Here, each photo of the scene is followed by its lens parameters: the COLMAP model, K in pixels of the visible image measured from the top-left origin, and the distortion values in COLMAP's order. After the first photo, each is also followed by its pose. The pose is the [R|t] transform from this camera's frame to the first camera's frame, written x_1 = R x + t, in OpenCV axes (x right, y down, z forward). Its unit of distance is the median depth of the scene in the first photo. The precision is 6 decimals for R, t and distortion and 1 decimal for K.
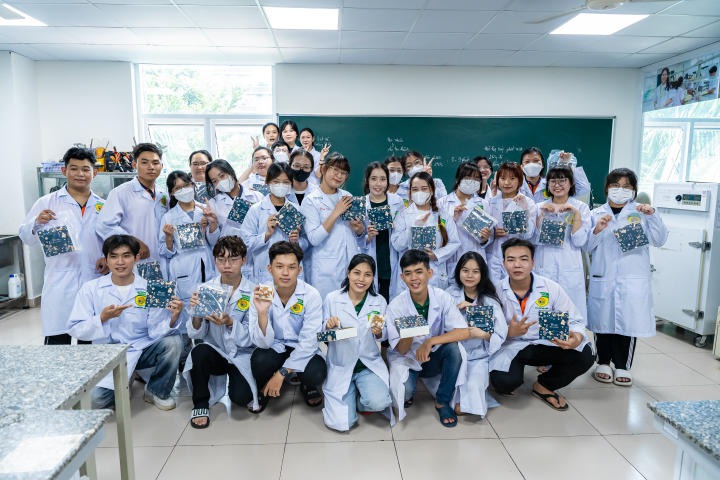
lens RADIAL K [[484.5, 0, 360.0], [0, 484.5, 240.0], [0, 0, 1]] dist [-0.000131, -0.002171]
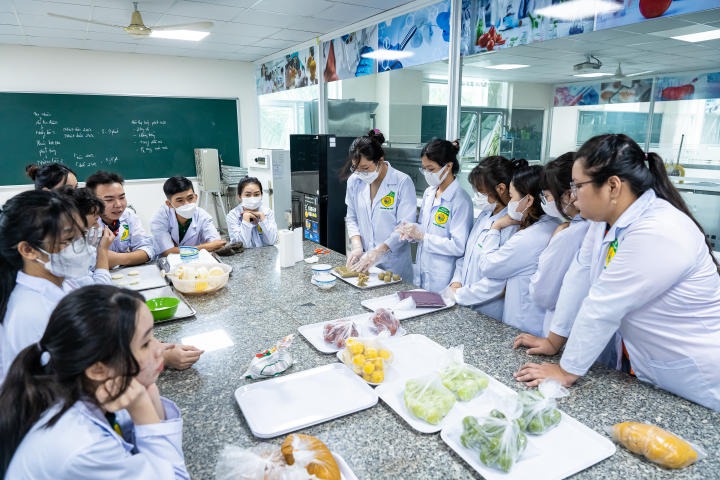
lens RADIAL K [[484.5, 0, 360.0], [0, 484.5, 240.0], [0, 0, 1]] dist [-0.000131, -0.002171]
pose [[0.884338, -0.105207, 0.454838, 0.186306], [0.068679, 0.992994, 0.096153, 0.026986], [-0.461768, -0.053794, 0.885368, -0.361012]]
